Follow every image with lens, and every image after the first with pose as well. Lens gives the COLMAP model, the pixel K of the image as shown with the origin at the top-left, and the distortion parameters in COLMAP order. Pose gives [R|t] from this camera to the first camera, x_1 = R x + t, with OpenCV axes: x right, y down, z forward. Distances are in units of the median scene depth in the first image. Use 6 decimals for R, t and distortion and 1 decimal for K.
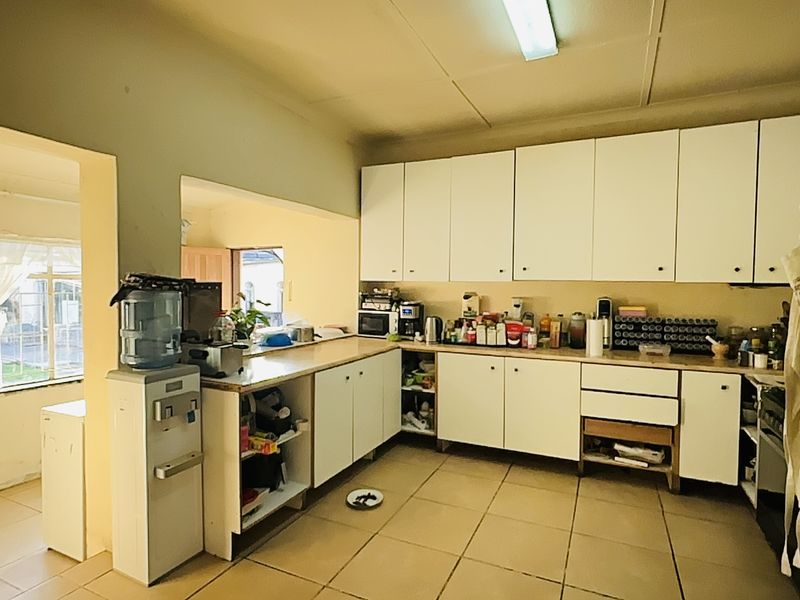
lens RADIAL K [[453.5, 0, 399.9], [0, 453.5, 300.7], [0, 0, 1]] dist [-0.003193, 0.000242]
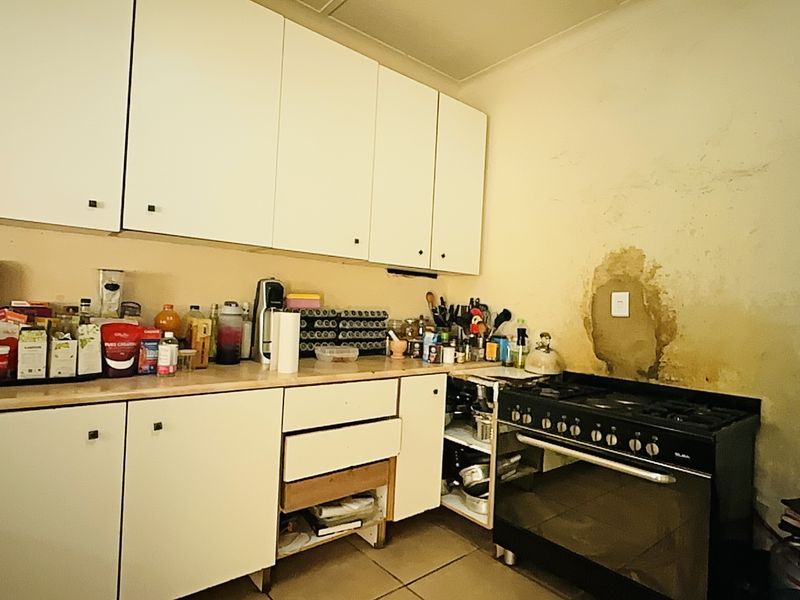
lens RADIAL K [[453.5, 0, 399.1], [0, 453.5, 299.1], [0, 0, 1]] dist [-0.003193, 0.000242]
pose [[0.419080, 0.023925, 0.907634, -0.051400], [-0.008239, 0.999712, -0.022548, 0.035970], [-0.907912, 0.001972, 0.419157, 0.595221]]
